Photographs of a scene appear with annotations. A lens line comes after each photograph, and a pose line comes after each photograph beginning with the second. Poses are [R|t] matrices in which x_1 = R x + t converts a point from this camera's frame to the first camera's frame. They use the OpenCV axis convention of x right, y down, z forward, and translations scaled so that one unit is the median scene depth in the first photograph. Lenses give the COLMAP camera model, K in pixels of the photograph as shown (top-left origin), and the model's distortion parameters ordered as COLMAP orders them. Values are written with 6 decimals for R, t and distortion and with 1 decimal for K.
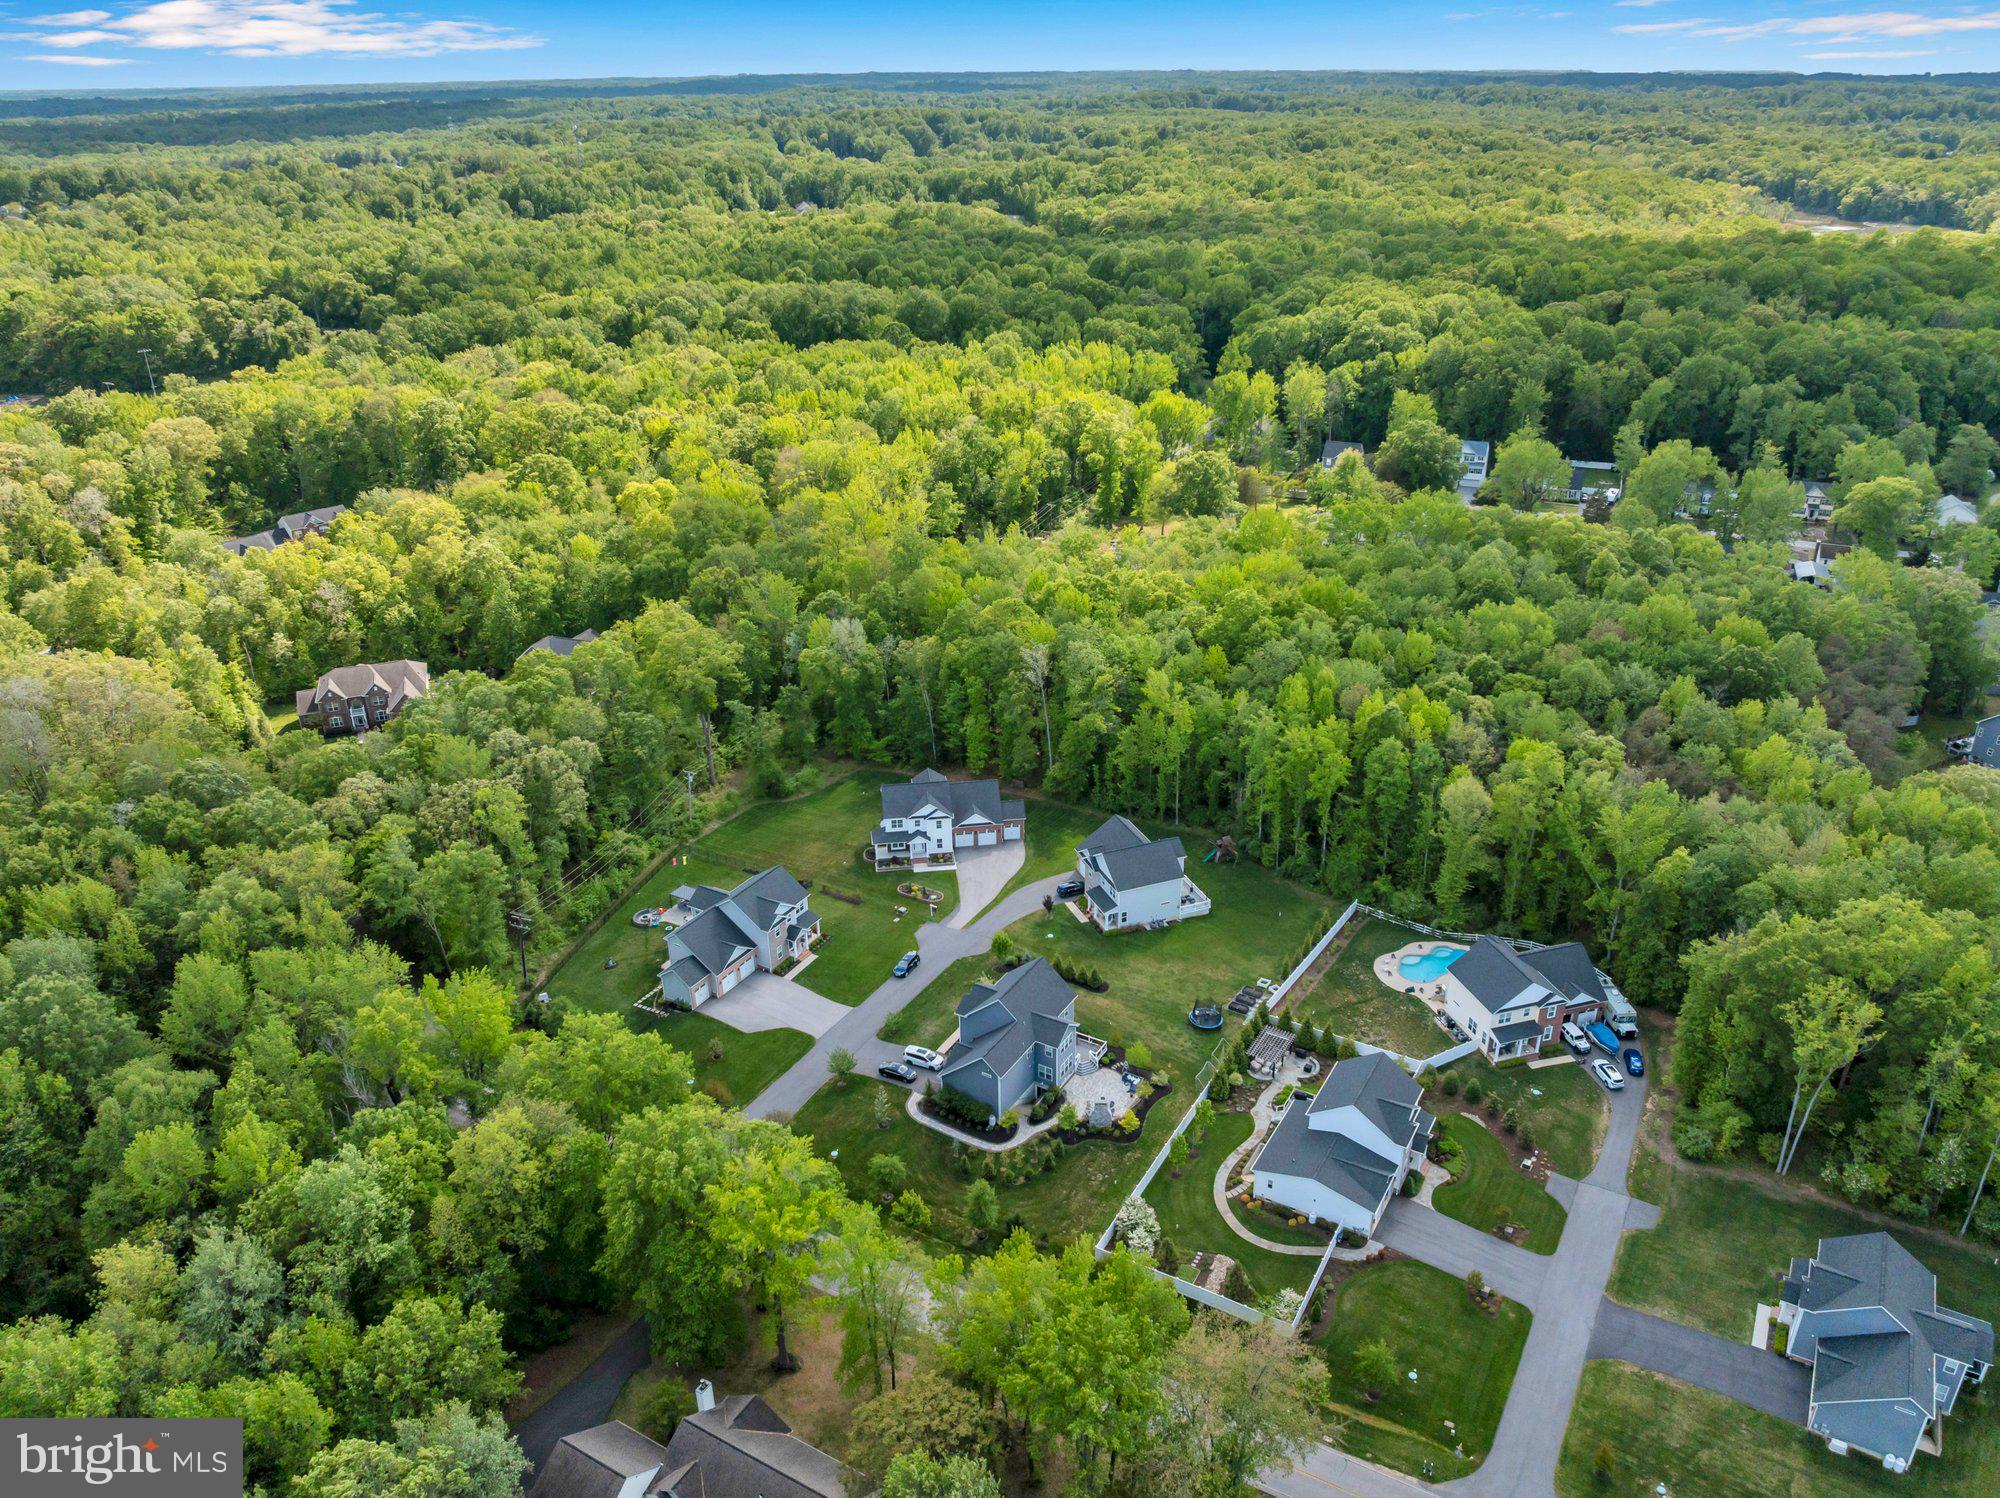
lens RADIAL K [[1420.0, 0, 1000.0], [0, 1420.0, 749.0], [0, 0, 1]] dist [-0.039621, 0.001822]
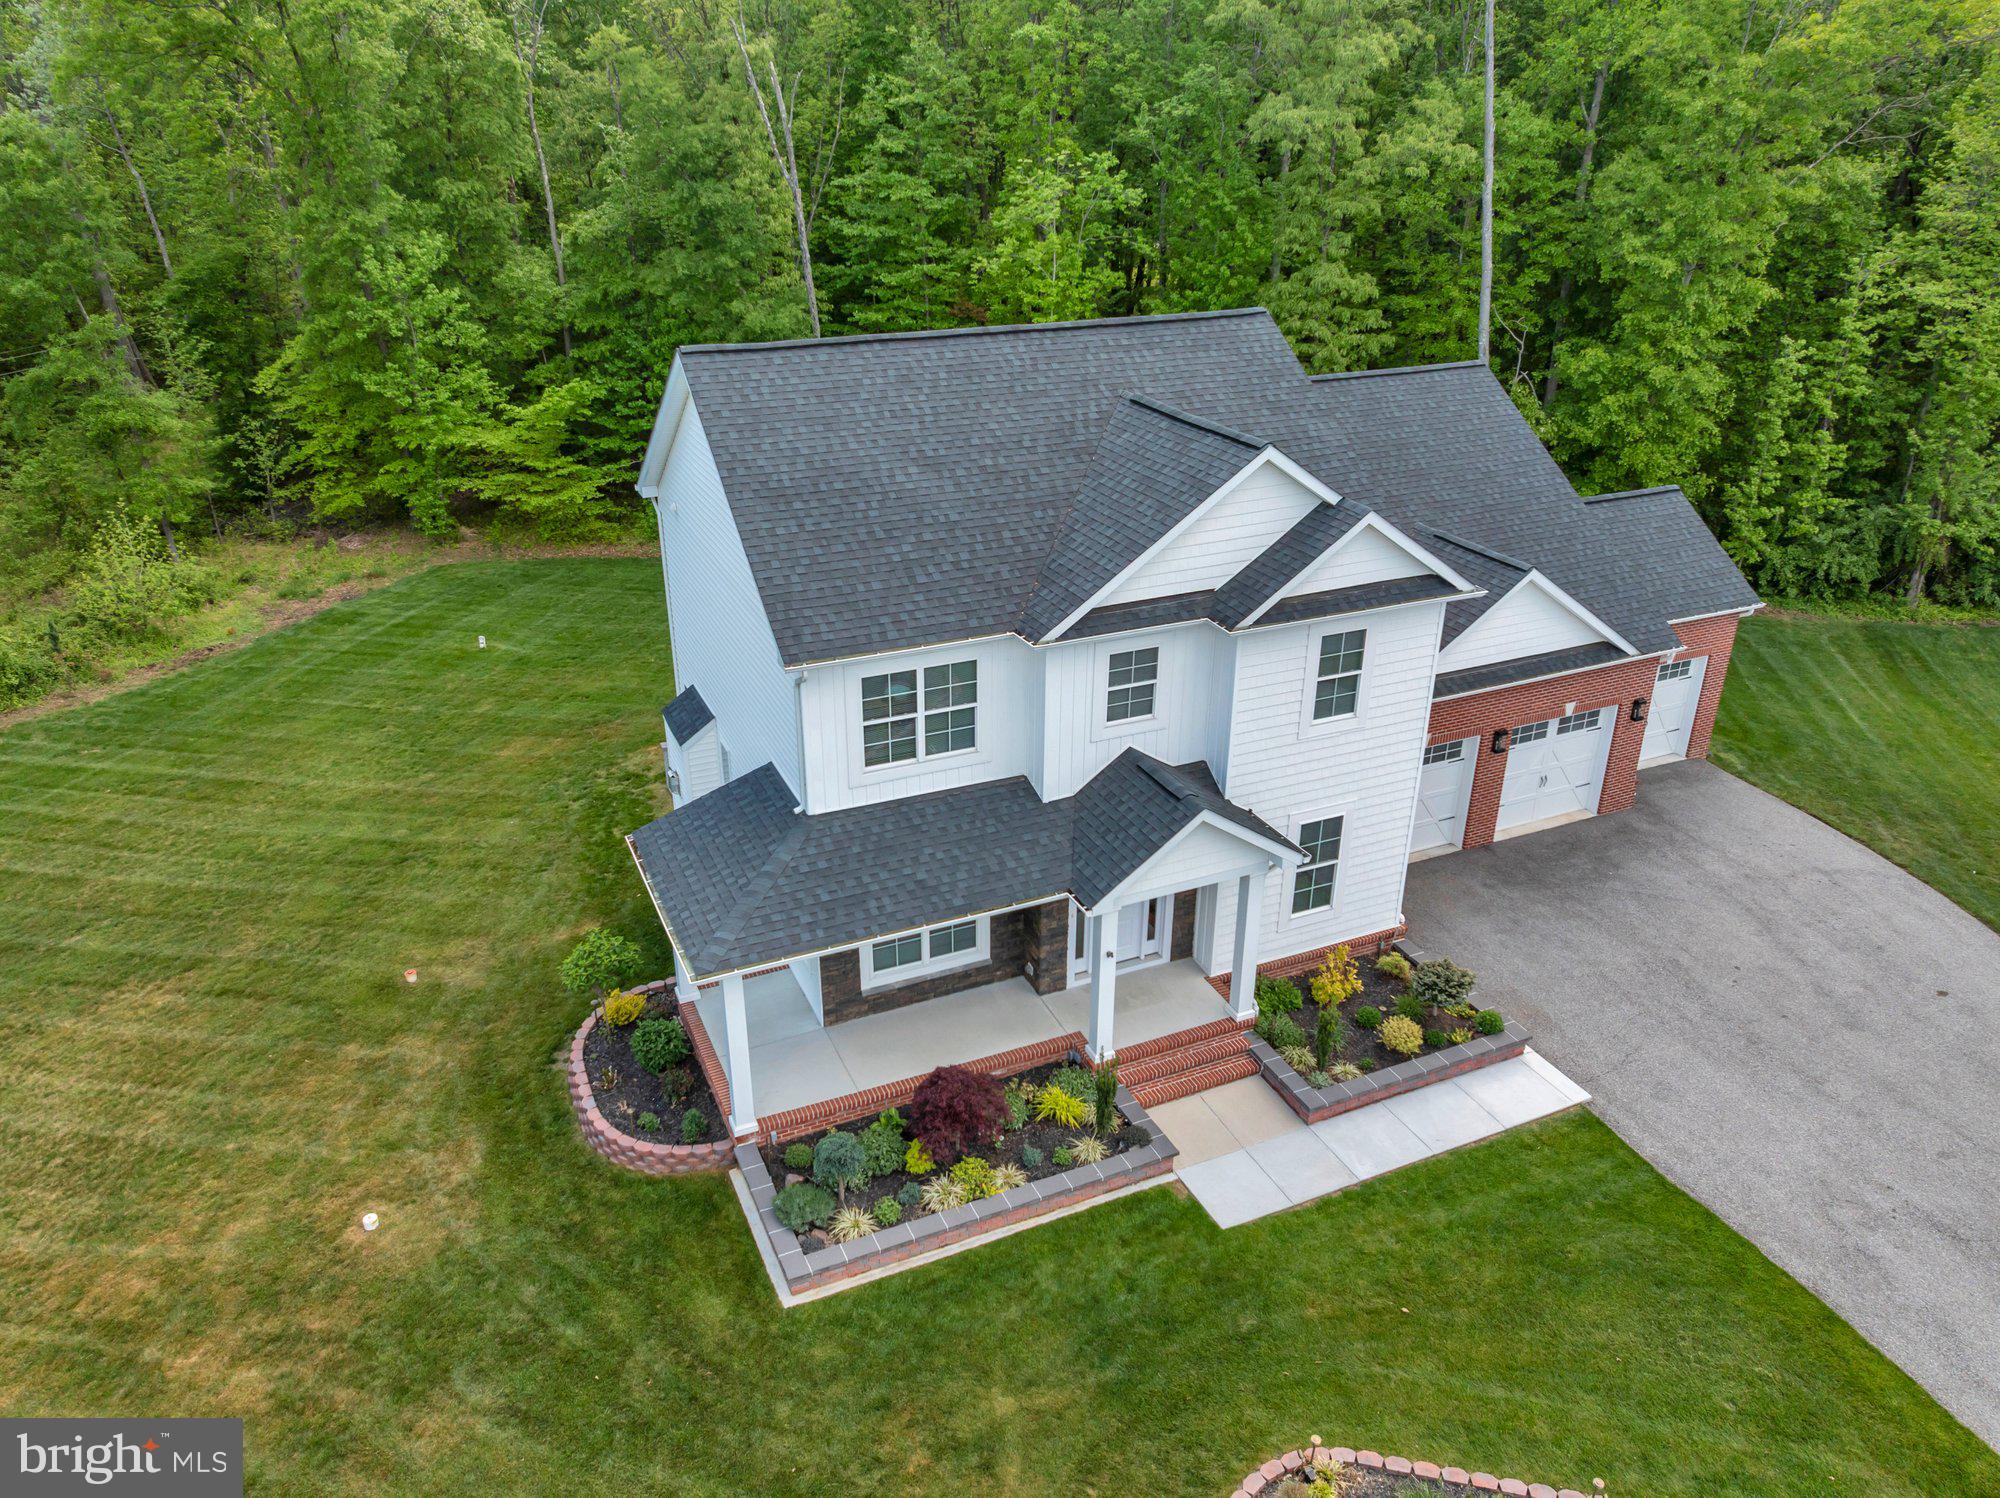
lens RADIAL K [[1420.0, 0, 1000.0], [0, 1420.0, 749.0], [0, 0, 1]] dist [-0.039621, 0.001822]
pose [[0.959670, -0.105101, 0.260742, -0.091724], [0.104431, 0.994396, 0.016464, 0.054027], [-0.261011, 0.011430, 0.965268, 0.908646]]
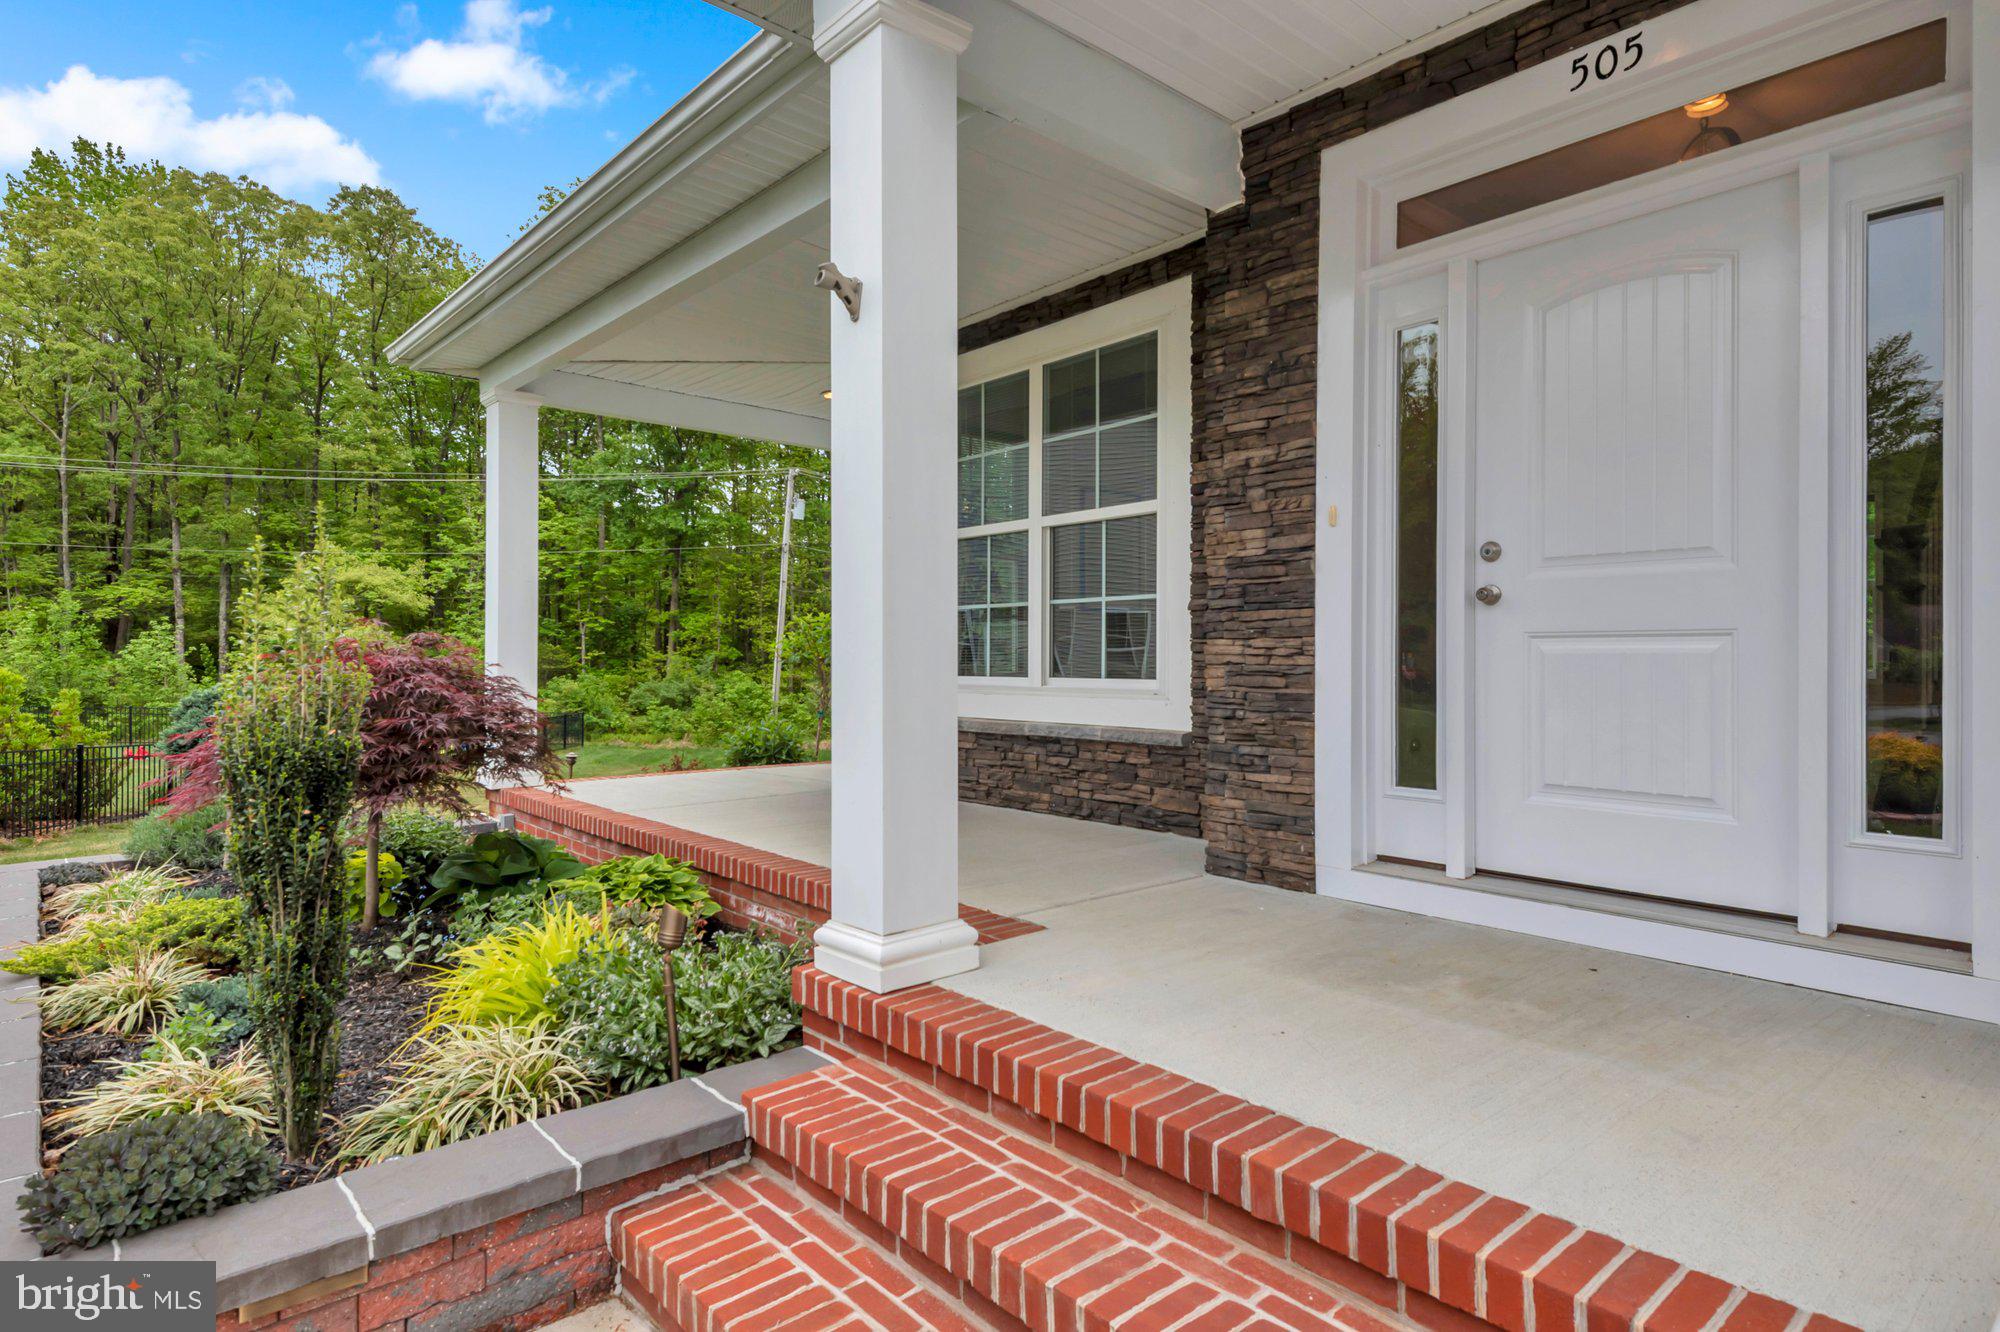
lens RADIAL K [[1096.6, 0, 993.4], [0, 1096.6, 657.7], [0, 0, 1]] dist [0.037035, -0.021837]
pose [[0.545195, 0.015361, -0.838169, -0.049686], [-0.360797, 0.906793, -0.218065, 0.075918], [0.756696, 0.421296, 0.499921, 0.992588]]
